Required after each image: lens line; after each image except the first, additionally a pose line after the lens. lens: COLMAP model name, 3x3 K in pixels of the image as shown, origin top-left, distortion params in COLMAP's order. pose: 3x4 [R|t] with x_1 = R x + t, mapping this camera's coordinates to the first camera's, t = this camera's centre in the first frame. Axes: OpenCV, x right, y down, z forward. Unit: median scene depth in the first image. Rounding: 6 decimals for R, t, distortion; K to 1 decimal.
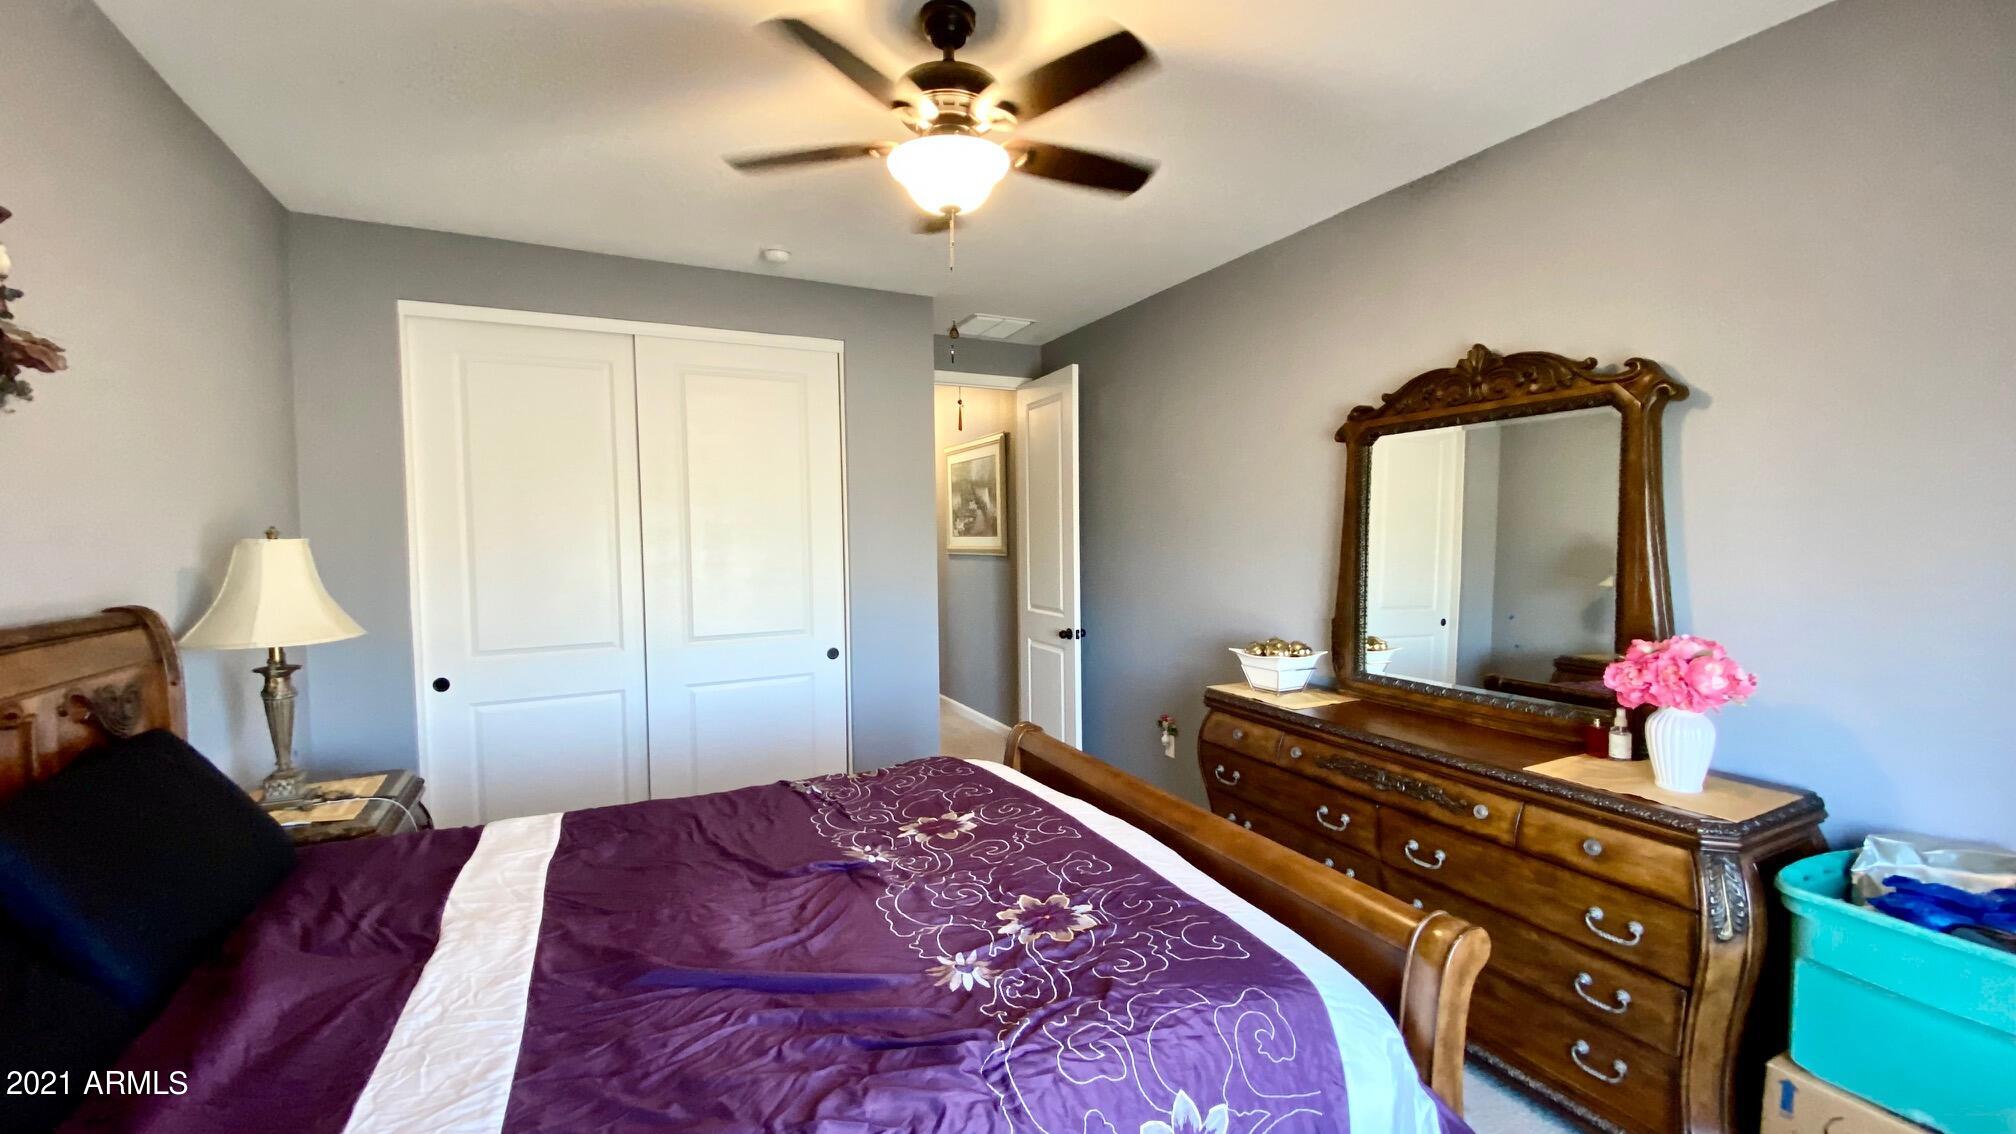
lens RADIAL K [[836.8, 0, 1008.0], [0, 836.8, 567.0], [0, 0, 1]] dist [-0.014164, -0.000499]
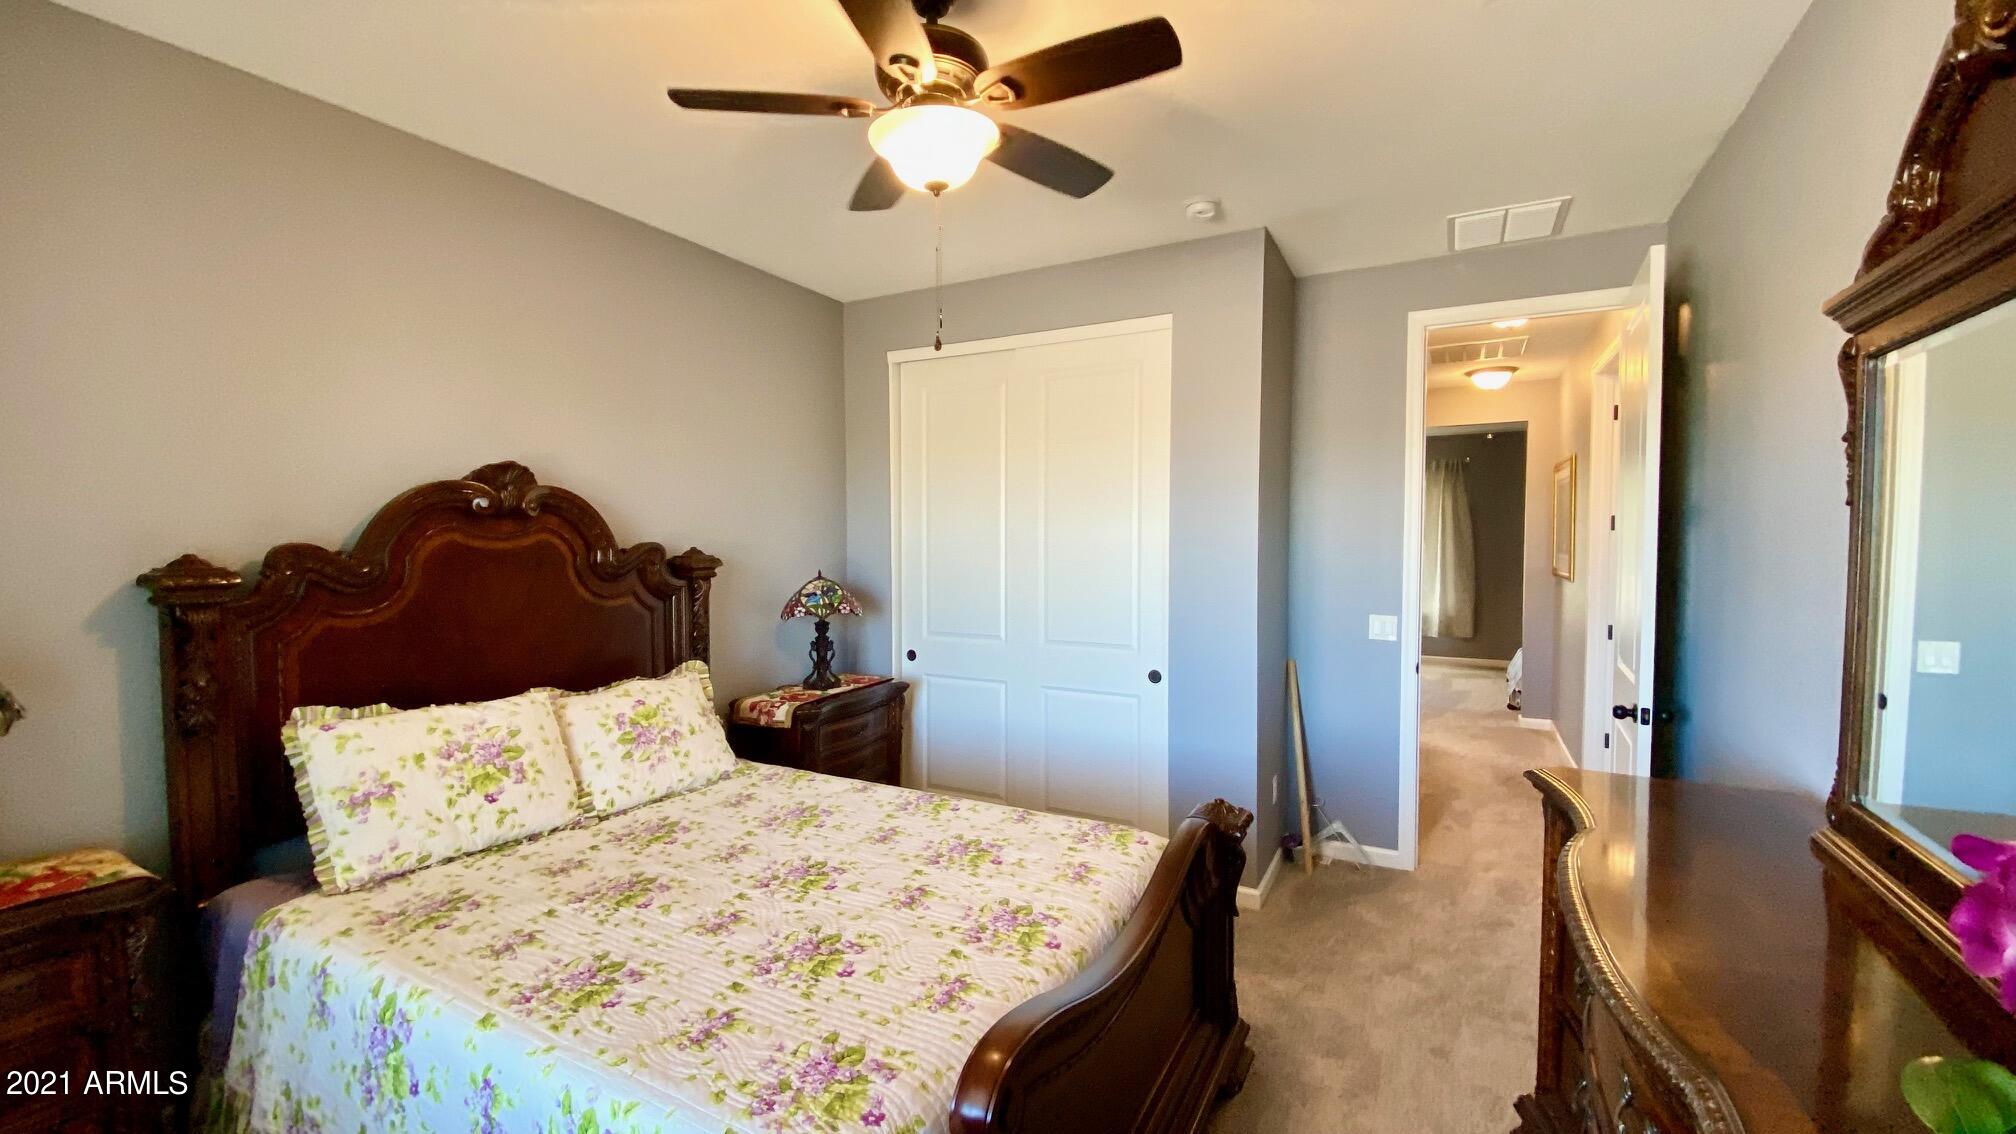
lens RADIAL K [[836.8, 0, 1008.0], [0, 836.8, 567.0], [0, 0, 1]] dist [-0.014164, -0.000499]
pose [[0.583186, 0.038396, -0.811431, 0.396420], [-0.053197, 0.998543, 0.009016, -0.010320], [0.810595, 0.037907, 0.584379, 0.368906]]
